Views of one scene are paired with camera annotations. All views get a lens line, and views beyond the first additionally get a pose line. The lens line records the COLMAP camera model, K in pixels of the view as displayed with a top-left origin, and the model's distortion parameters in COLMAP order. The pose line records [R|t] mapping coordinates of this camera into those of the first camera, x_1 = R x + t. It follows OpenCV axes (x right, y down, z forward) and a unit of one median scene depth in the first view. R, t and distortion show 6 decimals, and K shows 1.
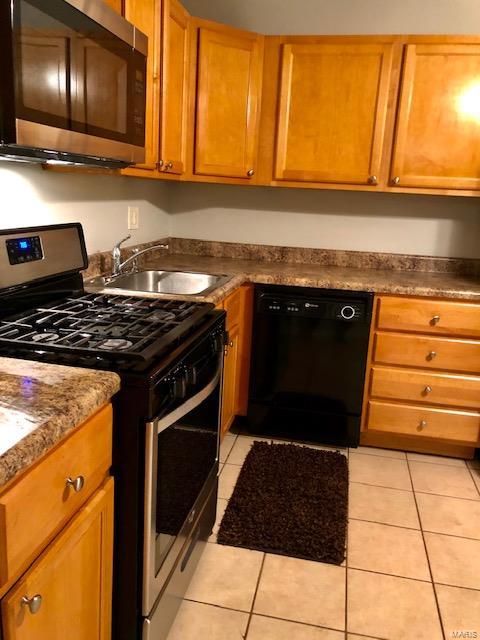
lens RADIAL K [[522.1, 0, 240.0], [0, 522.1, 320.0], [0, 0, 1]] dist [0.129913, -0.265686]
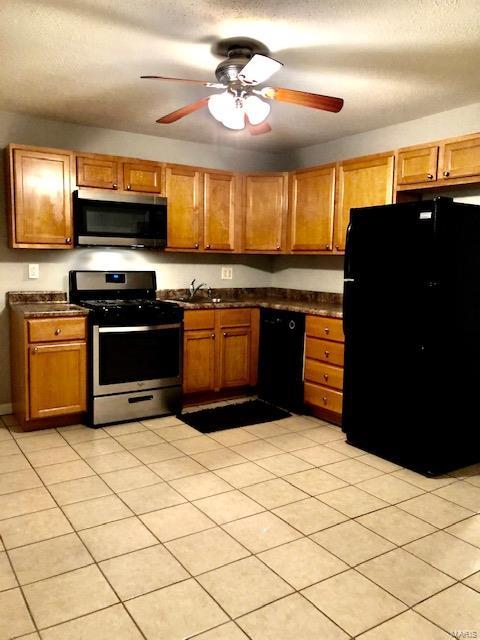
lens RADIAL K [[522.1, 0, 240.0], [0, 522.1, 320.0], [0, 0, 1]] dist [0.129913, -0.265686]
pose [[0.703150, 0.045669, -0.709573, 1.277037], [-0.154179, 0.983985, -0.089453, 0.146302], [0.694124, 0.172300, 0.698931, -0.289723]]
